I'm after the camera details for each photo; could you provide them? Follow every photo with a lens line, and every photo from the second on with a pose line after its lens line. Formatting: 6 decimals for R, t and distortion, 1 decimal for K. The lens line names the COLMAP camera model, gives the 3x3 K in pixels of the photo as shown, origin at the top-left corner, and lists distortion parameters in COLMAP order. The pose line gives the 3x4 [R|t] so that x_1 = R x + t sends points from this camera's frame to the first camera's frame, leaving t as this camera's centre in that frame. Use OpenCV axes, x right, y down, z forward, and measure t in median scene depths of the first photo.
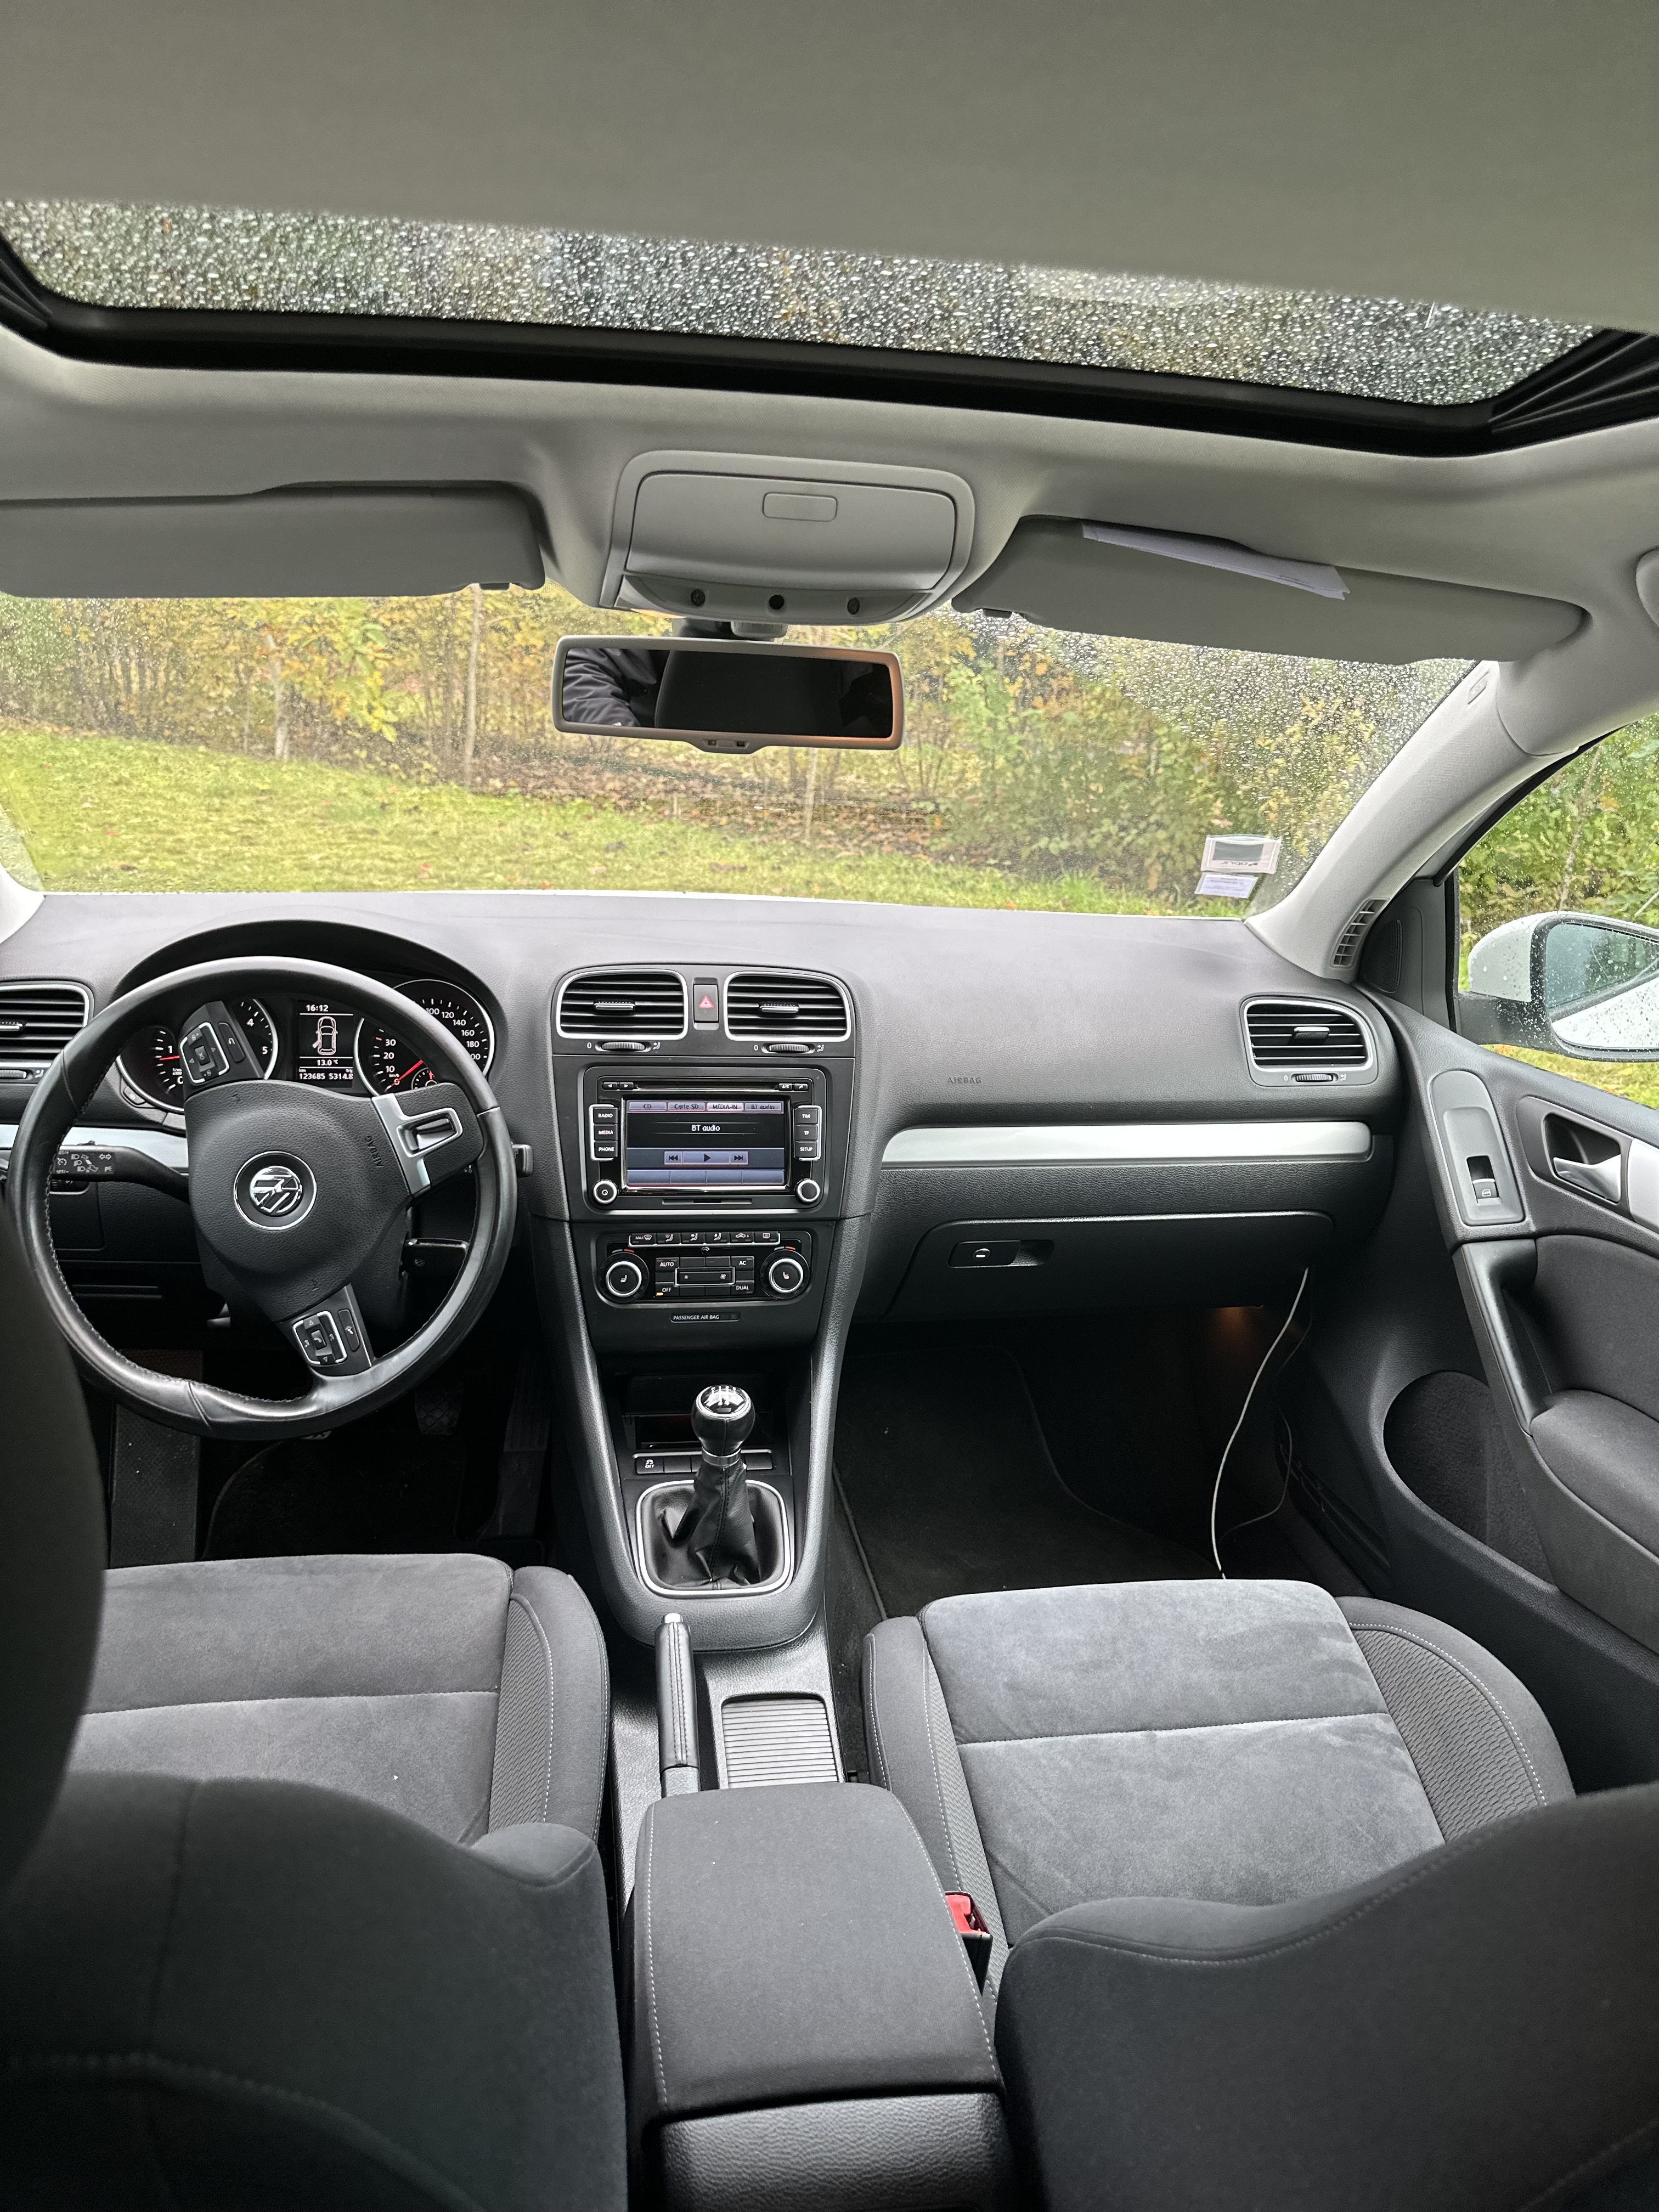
lens RADIAL K [[1551.4, 0, 829.5], [0, 1551.4, 1106.0], [0, 0, 1]] dist [0.147563, -0.295760]
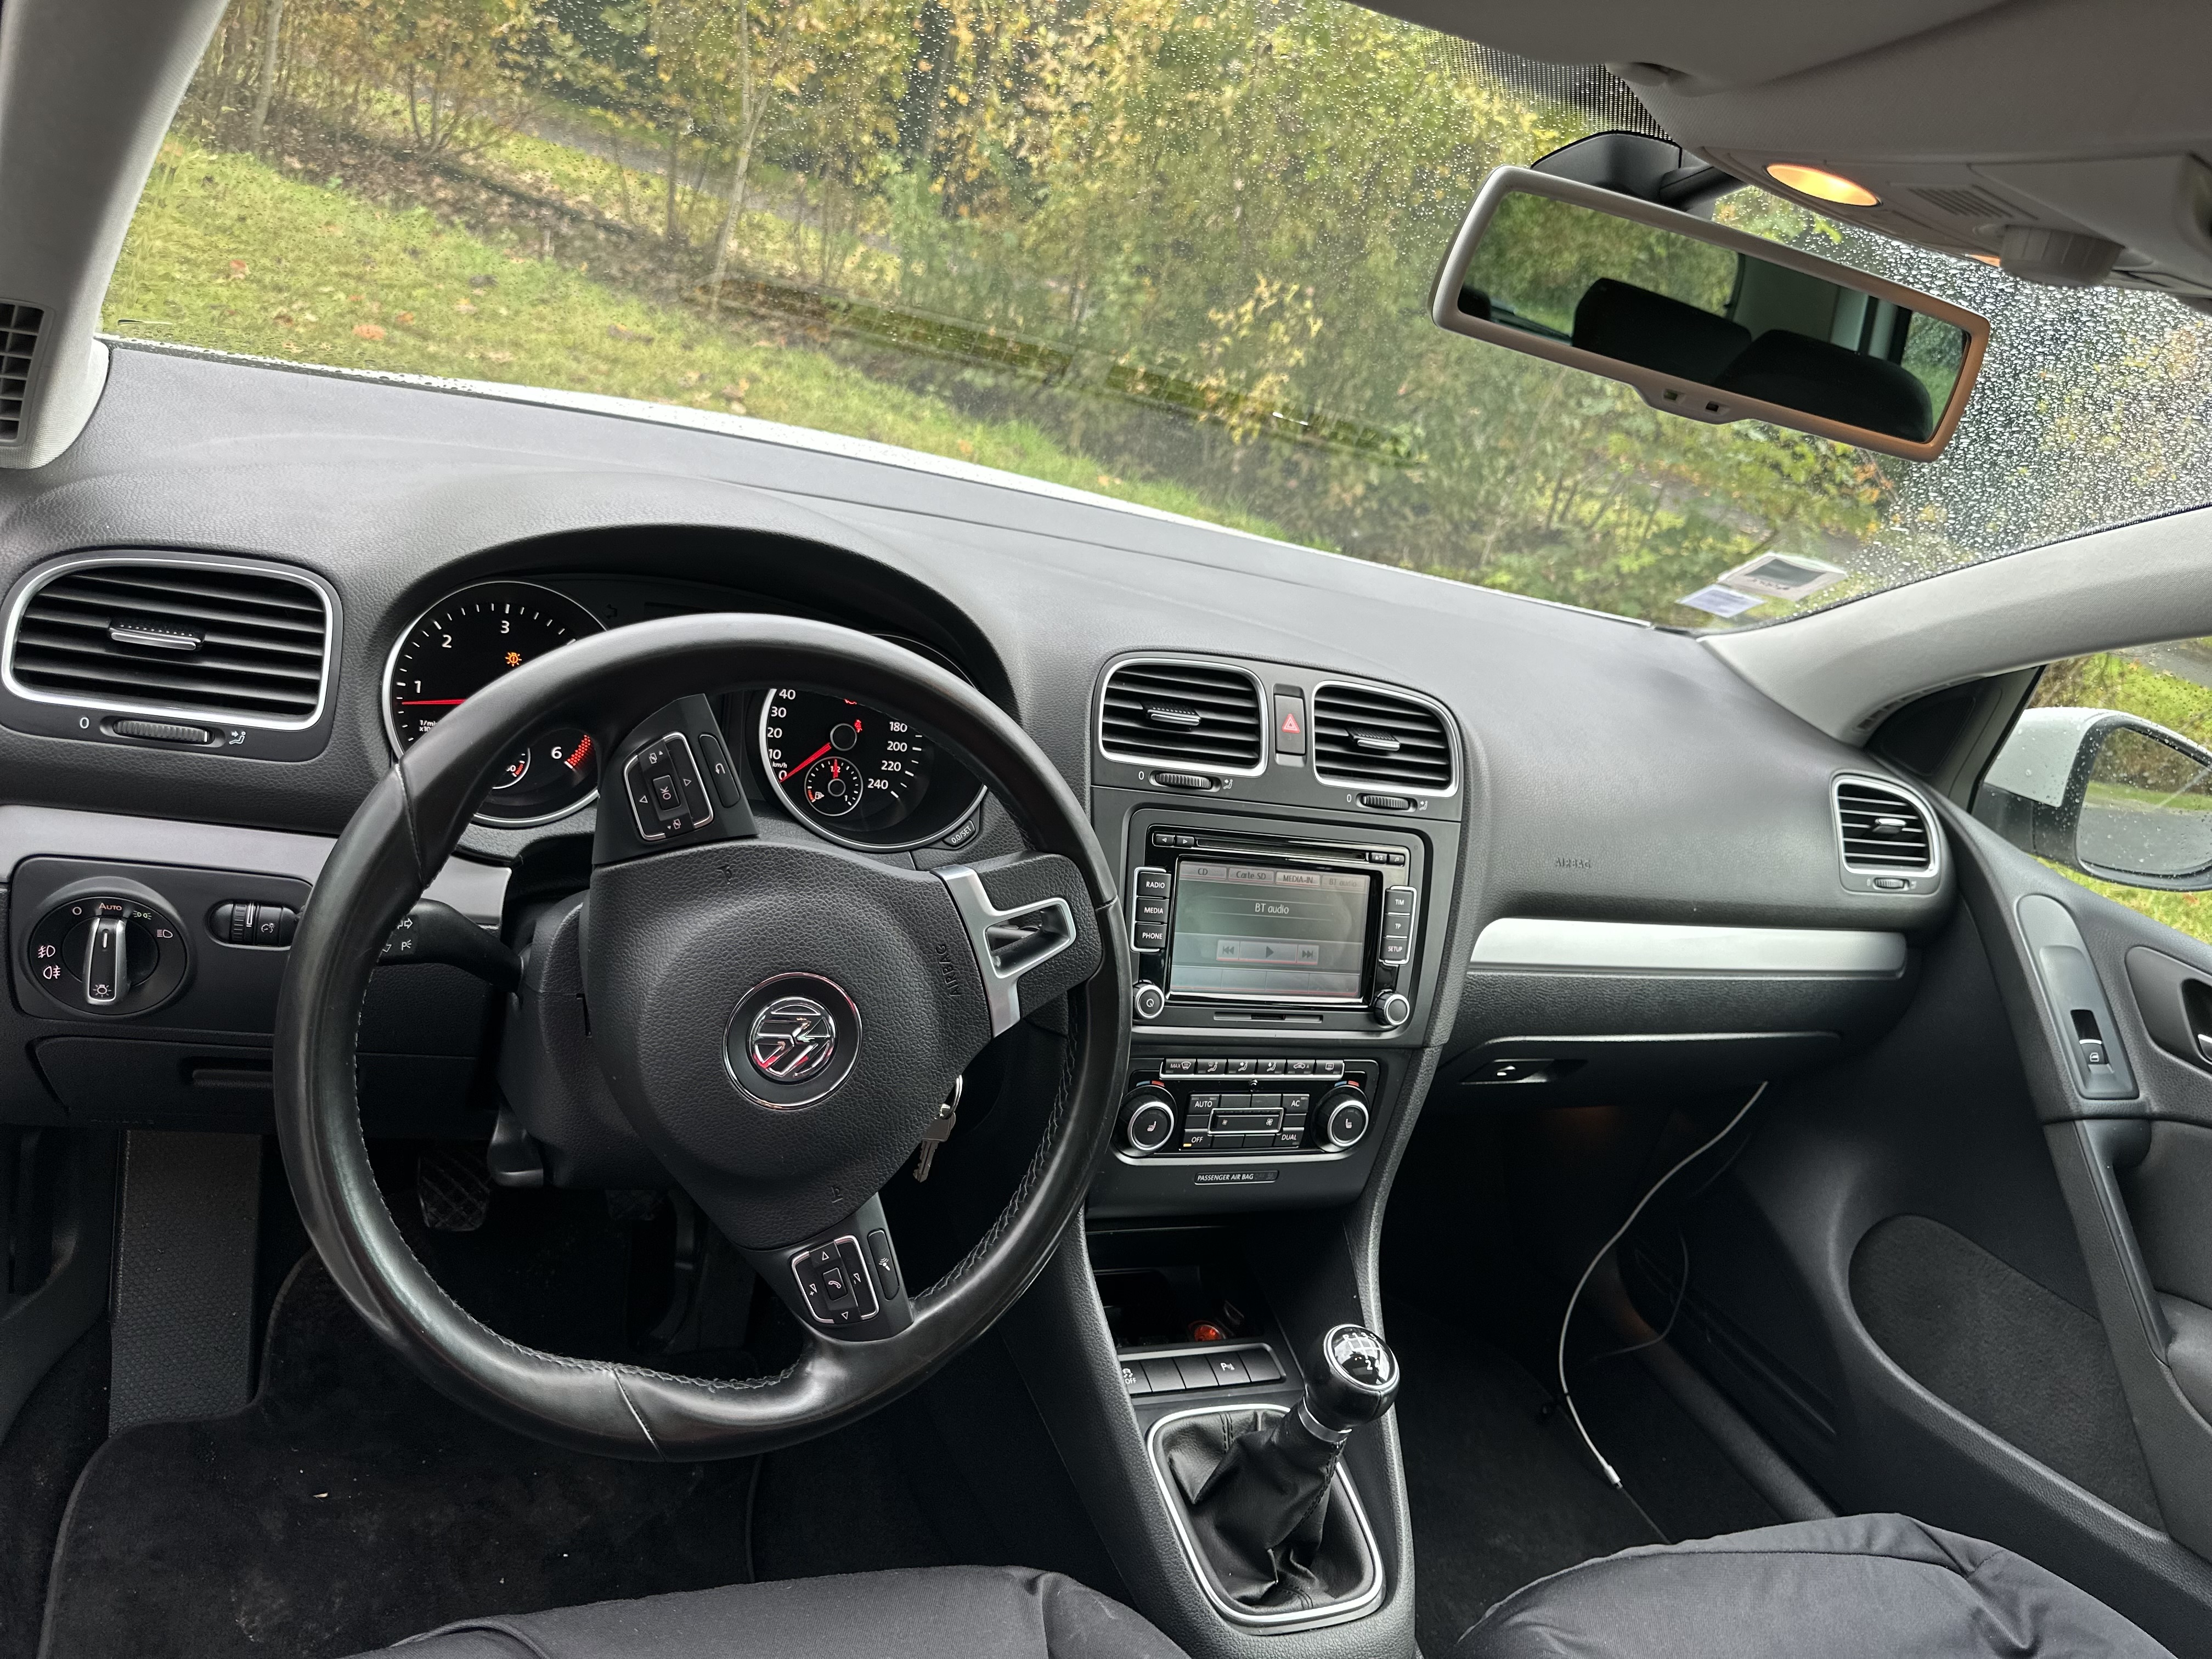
lens RADIAL K [[1551.4, 0, 1106.0], [0, 1551.4, 829.5], [0, 0, 1]] dist [0.147563, -0.295760]
pose [[0.937803, 0.094487, 0.334063, -0.375970], [-0.137683, 0.984567, 0.108036, -0.083051], [-0.318699, -0.147311, 0.936339, 0.381140]]
